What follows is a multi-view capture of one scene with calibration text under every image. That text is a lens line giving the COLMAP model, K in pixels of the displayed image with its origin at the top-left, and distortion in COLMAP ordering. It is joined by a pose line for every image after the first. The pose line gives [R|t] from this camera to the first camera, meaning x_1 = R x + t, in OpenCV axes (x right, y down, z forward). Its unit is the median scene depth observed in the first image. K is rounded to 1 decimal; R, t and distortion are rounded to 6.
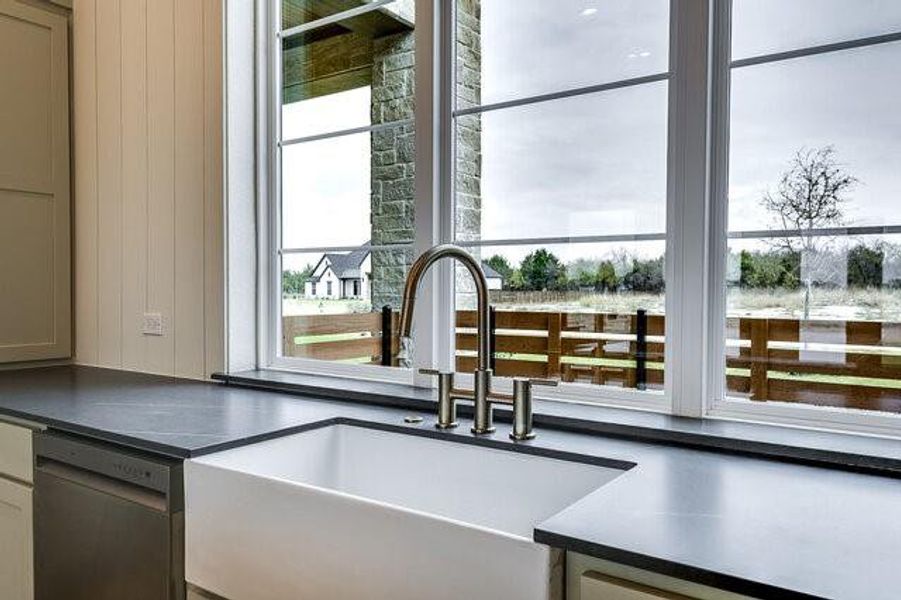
lens RADIAL K [[690.4, 0, 450.5], [0, 690.4, 300.0], [0, 0, 1]] dist [0.075553, 0.001392]
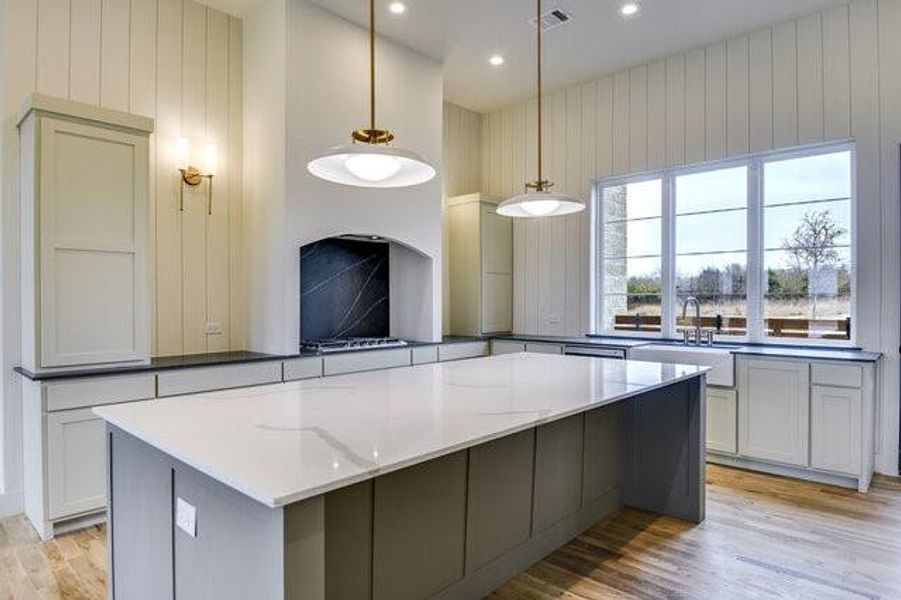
lens RADIAL K [[547.9, 0, 449.8], [0, 547.9, 296.4], [0, 0, 1]] dist [0.018906, -0.002404]
pose [[0.991389, -0.004449, -0.130876, -0.119502], [0.001295, 0.999707, -0.024179, -0.001147], [0.130945, 0.023801, 0.991104, -0.288174]]
